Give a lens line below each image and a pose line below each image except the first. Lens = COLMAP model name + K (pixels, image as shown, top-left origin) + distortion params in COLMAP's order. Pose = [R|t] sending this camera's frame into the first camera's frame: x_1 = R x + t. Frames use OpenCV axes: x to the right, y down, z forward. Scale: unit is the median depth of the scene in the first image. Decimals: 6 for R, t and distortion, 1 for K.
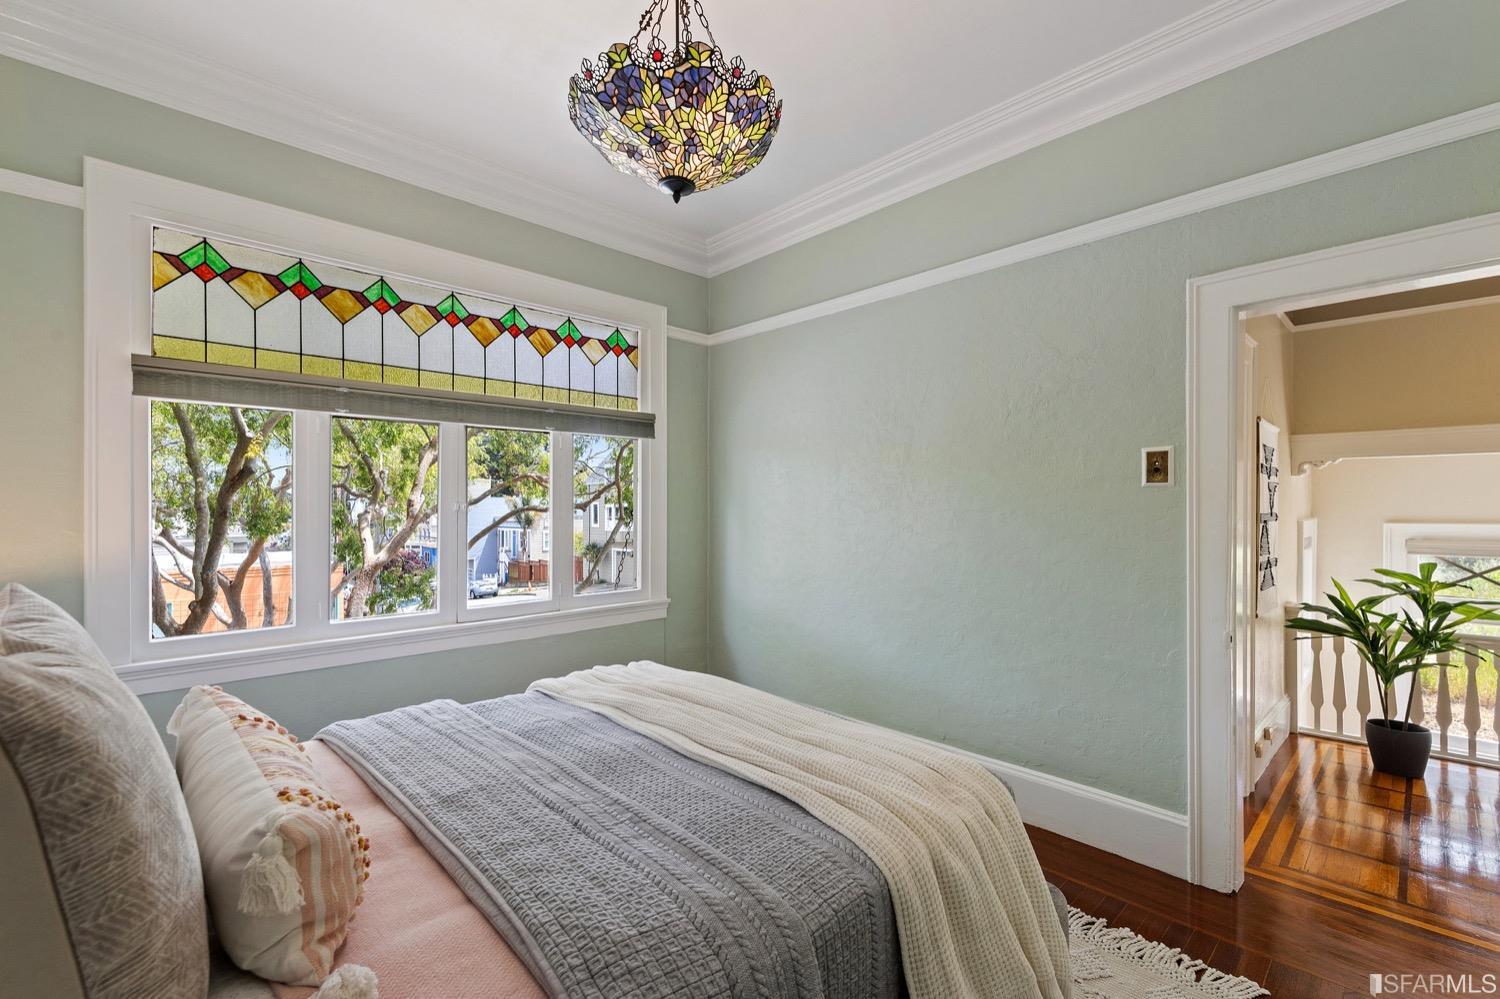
lens RADIAL K [[657.5, 0, 756.4], [0, 657.5, 505.0], [0, 0, 1]] dist [0.009915, 0.000111]
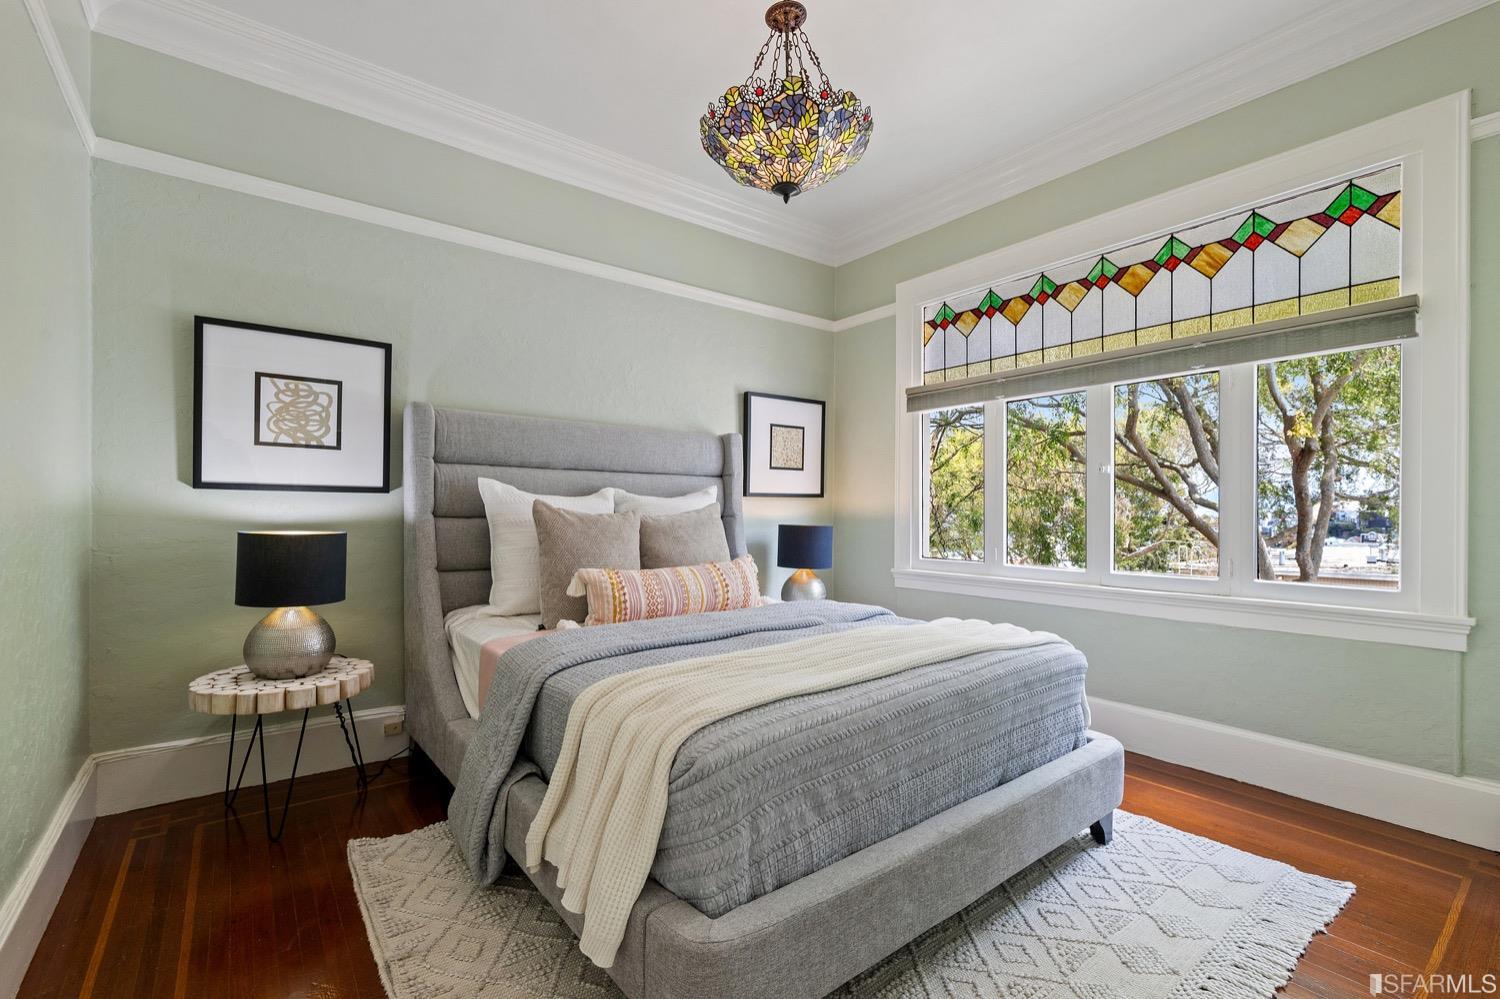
lens RADIAL K [[655.4, 0, 745.2], [0, 655.4, 494.8], [0, 0, 1]] dist [0.000044, -0.000037]
pose [[-0.108052, -0.015618, -0.994023, 0.613164], [0.009239, 0.999818, -0.016714, 0.055715], [0.994102, -0.010990, -0.107888, 0.595191]]
